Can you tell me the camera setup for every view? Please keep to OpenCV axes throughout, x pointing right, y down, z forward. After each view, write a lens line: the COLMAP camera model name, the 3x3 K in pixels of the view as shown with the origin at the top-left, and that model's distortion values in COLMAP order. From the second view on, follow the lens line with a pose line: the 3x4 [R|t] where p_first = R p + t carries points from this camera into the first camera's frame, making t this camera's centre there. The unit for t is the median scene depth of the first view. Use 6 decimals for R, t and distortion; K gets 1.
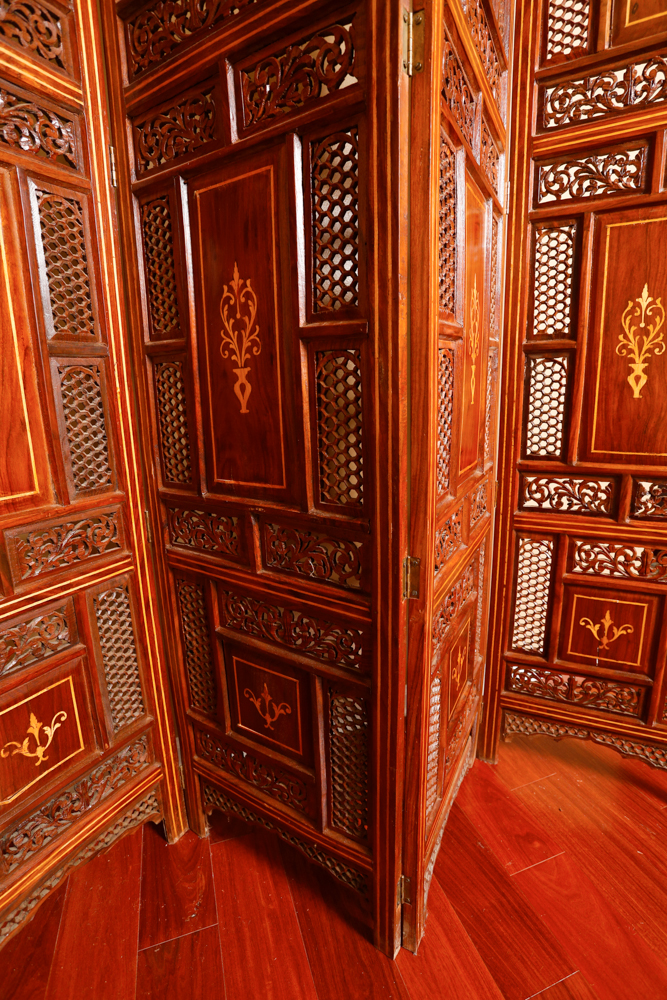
lens RADIAL K [[489.2, 0, 336.6], [0, 489.2, 496.1], [0, 0, 1]] dist [-0.061001, 0.016153]
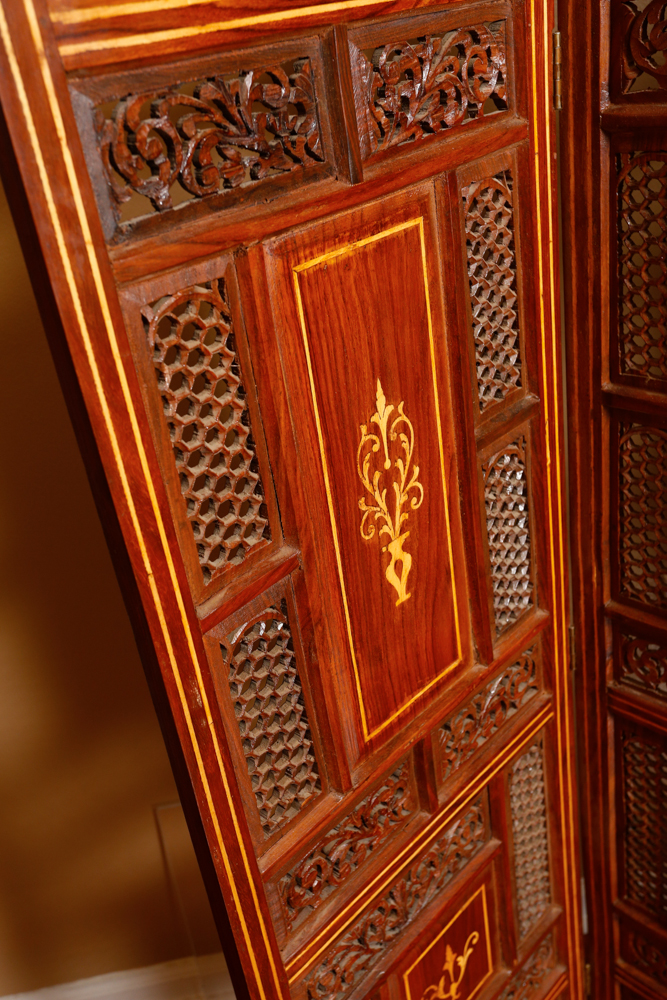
lens RADIAL K [[1000.5, 0, 340.9], [0, 1000.5, 502.5], [0, 0, 1]] dist [0.034859, 0.000000]
pose [[0.970912, 0.000352, -0.239437, -0.382745], [0.064707, 0.962405, 0.263799, -0.479895], [0.230528, -0.271619, 0.934387, -0.197070]]
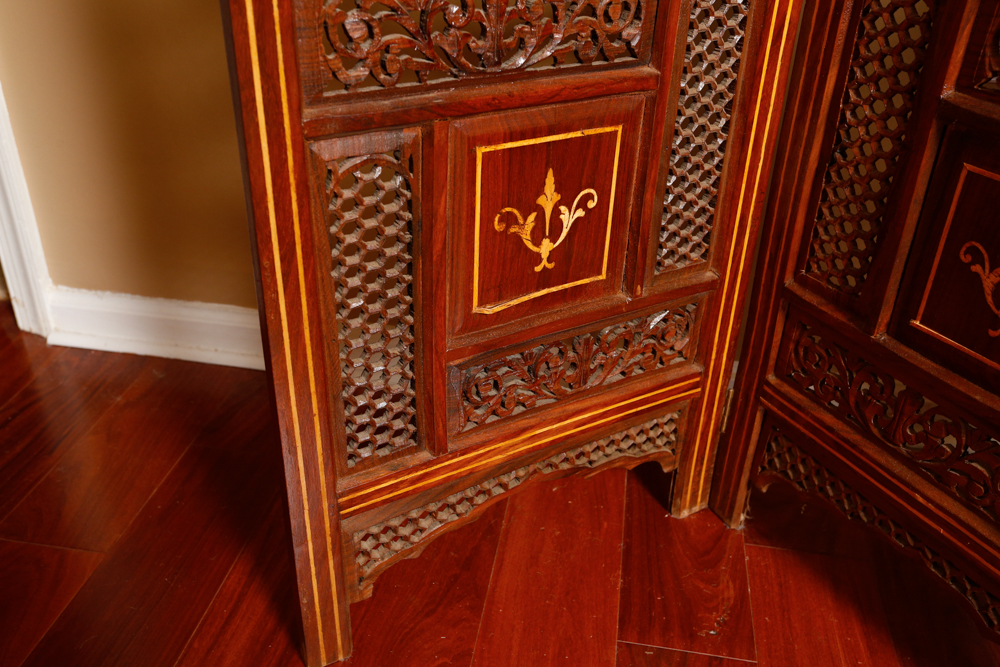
lens RADIAL K [[905.8, 0, 484.2], [0, 905.8, 342.5], [0, 0, 1]] dist [-0.012807, 0.050915]
pose [[0.873500, 0.285657, -0.394204, -0.221297], [-0.151143, 0.928863, 0.338184, 0.265972], [0.462767, -0.235823, 0.854538, 0.052779]]
